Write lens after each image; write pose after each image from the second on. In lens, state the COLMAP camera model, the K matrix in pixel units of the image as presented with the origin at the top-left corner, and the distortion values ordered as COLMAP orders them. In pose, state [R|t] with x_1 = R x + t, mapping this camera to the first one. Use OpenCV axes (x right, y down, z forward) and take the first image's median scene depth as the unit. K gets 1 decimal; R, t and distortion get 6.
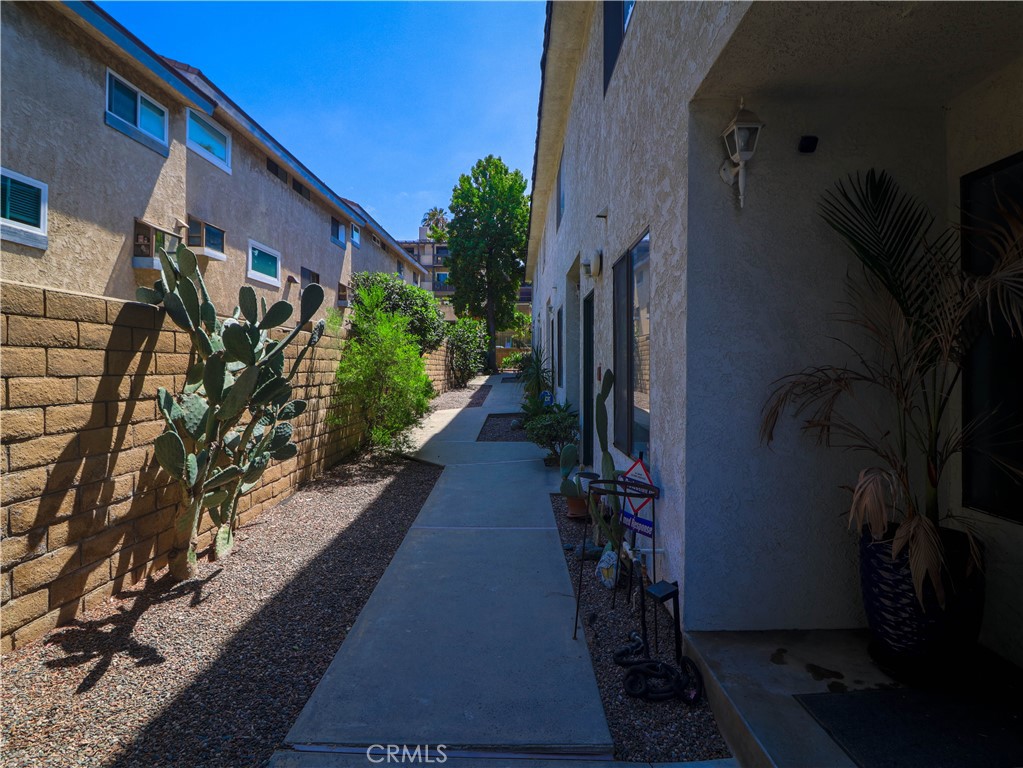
lens RADIAL K [[530.3, 0, 519.9], [0, 530.3, 383.5], [0, 0, 1]] dist [-0.006807, -0.007534]
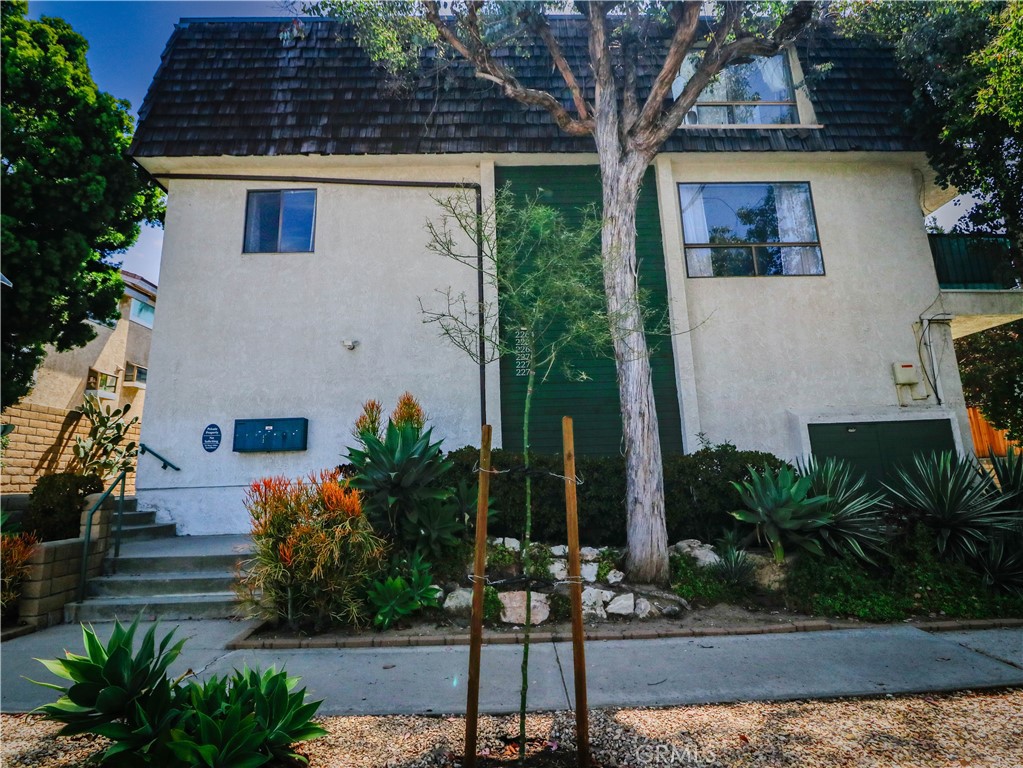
lens RADIAL K [[530.3, 0, 504.3], [0, 530.3, 382.6], [0, 0, 1]] dist [-0.006807, -0.007534]
pose [[0.999089, -0.023602, 0.035554, 1.847859], [0.030659, 0.976499, -0.213328, 0.460042], [-0.029683, 0.214224, 0.976333, -2.328192]]
